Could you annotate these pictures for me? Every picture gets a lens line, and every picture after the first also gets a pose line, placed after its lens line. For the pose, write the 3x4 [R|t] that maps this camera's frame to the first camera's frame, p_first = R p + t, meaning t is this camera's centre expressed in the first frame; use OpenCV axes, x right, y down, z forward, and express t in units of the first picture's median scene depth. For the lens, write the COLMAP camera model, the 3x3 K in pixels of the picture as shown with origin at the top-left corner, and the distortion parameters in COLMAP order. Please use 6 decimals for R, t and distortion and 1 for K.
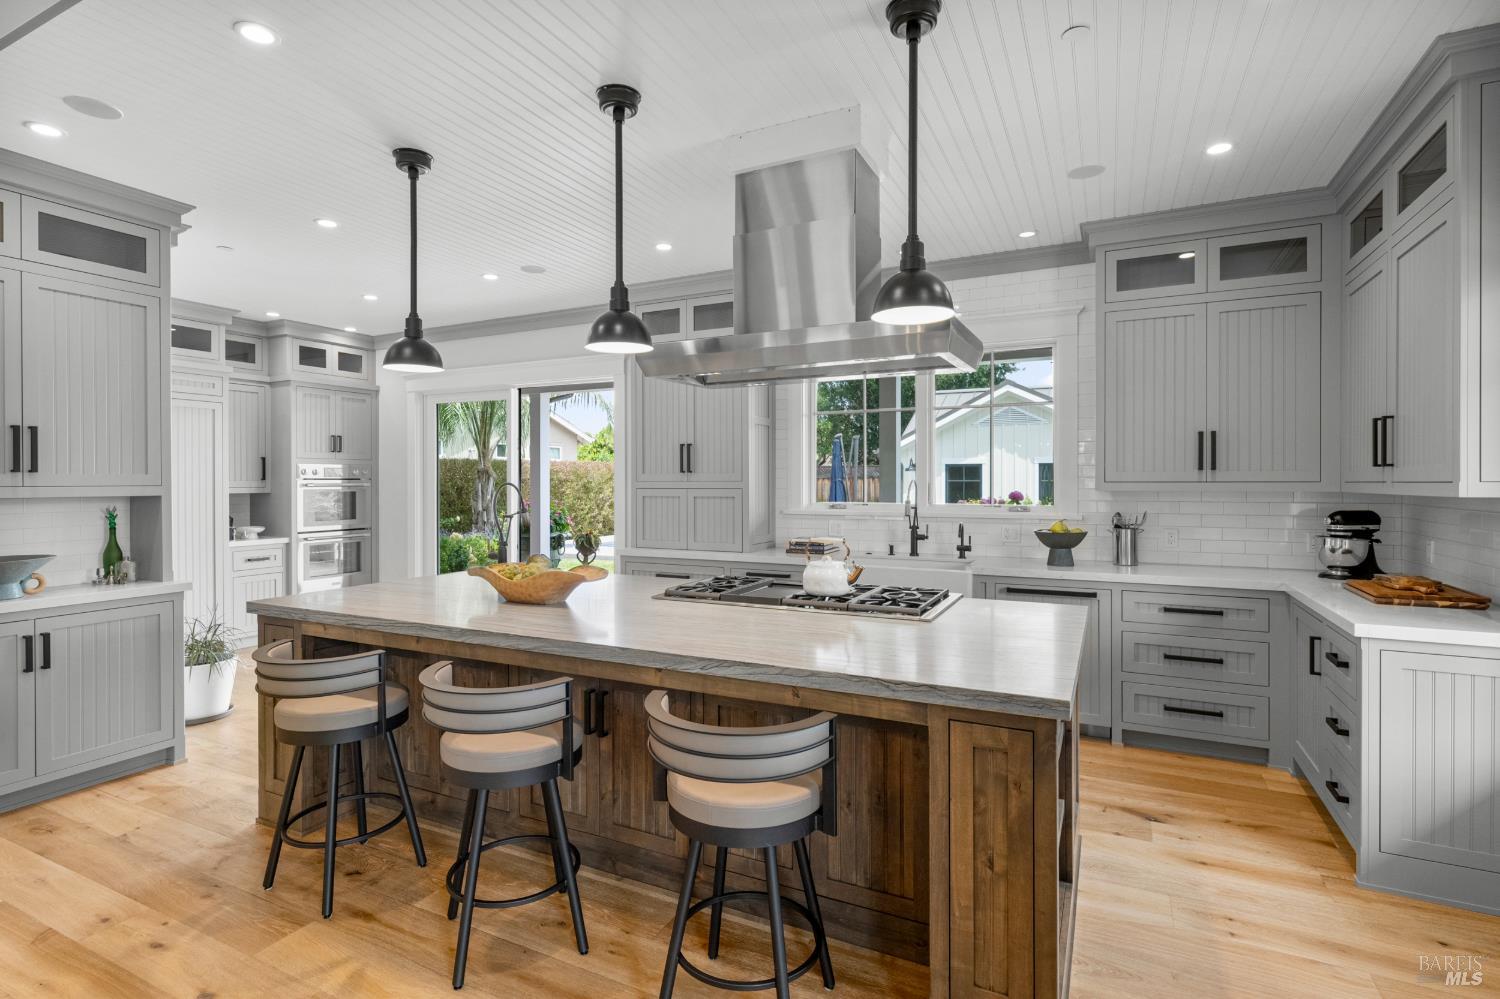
lens RADIAL K [[716.4, 0, 747.8], [0, 716.4, 481.1], [0, 0, 1]] dist [0.005183, -0.000253]
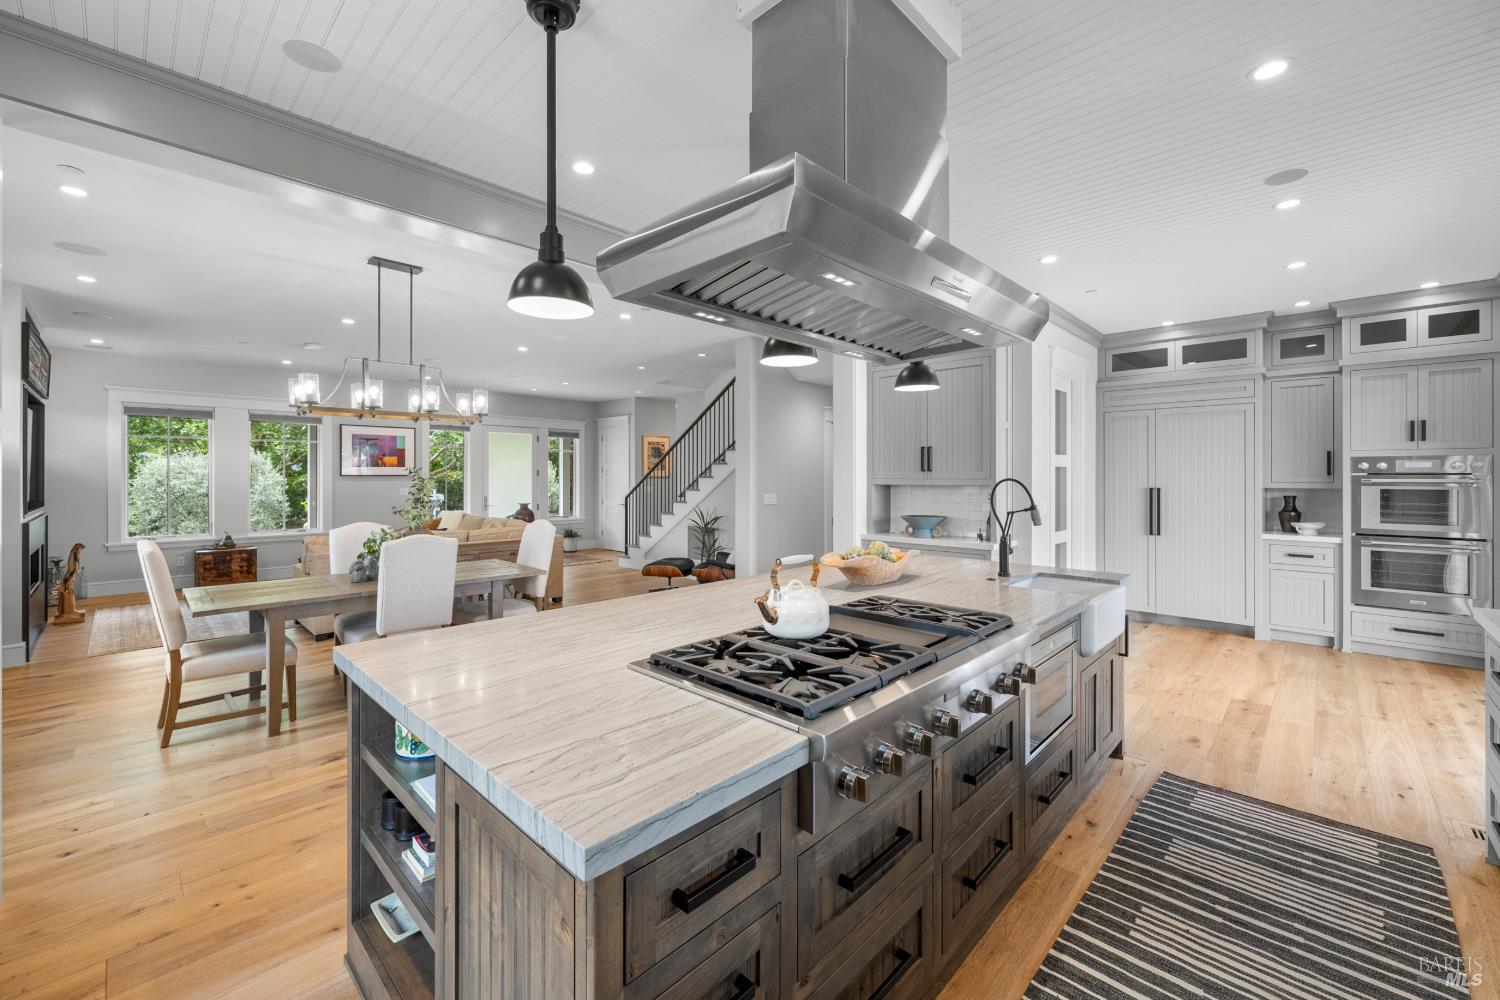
lens RADIAL K [[601.0, 0, 755.6], [0, 601.0, 474.5], [0, 0, 1]] dist [0.000551, 0.000325]
pose [[-0.289609, 0.002083, -0.957143, 0.331468], [0.001236, 0.999998, 0.001803, -0.004944], [0.957144, -0.000661, -0.289611, 0.534329]]
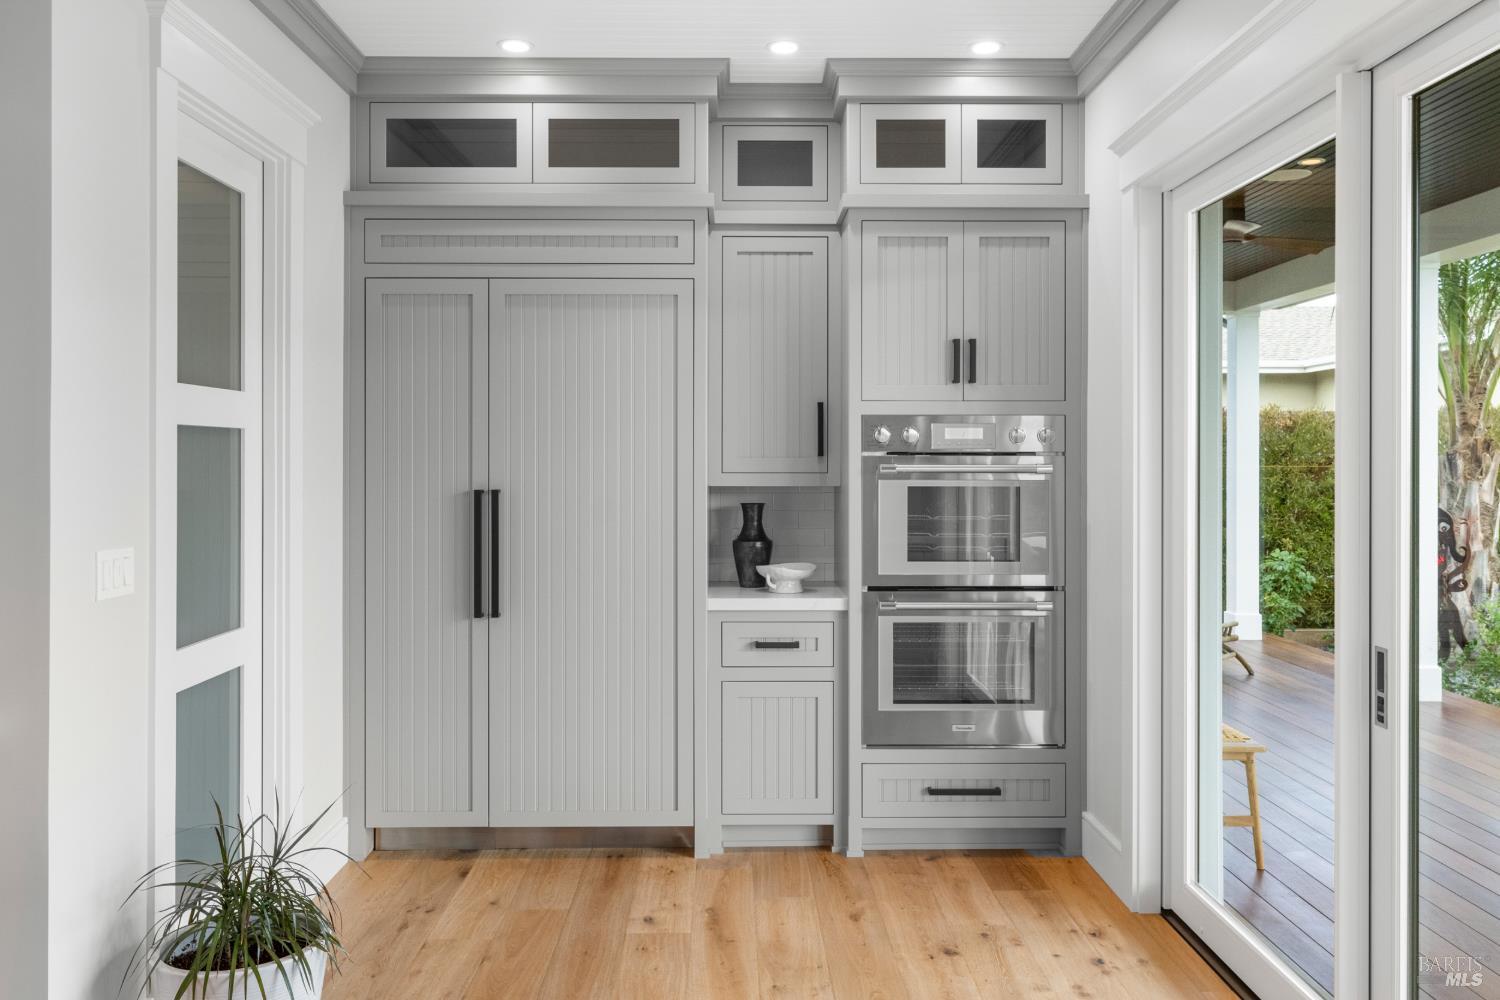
lens RADIAL K [[1198.7, 0, 751.3], [0, 1198.7, 459.6], [0, 0, 1]] dist [0.000876, 0.004530]
pose [[0.467244, 0.003624, -0.884121, -0.070740], [-0.002648, 0.999993, 0.002700, -0.001183], [0.884125, 0.001080, 0.467250, 0.673113]]
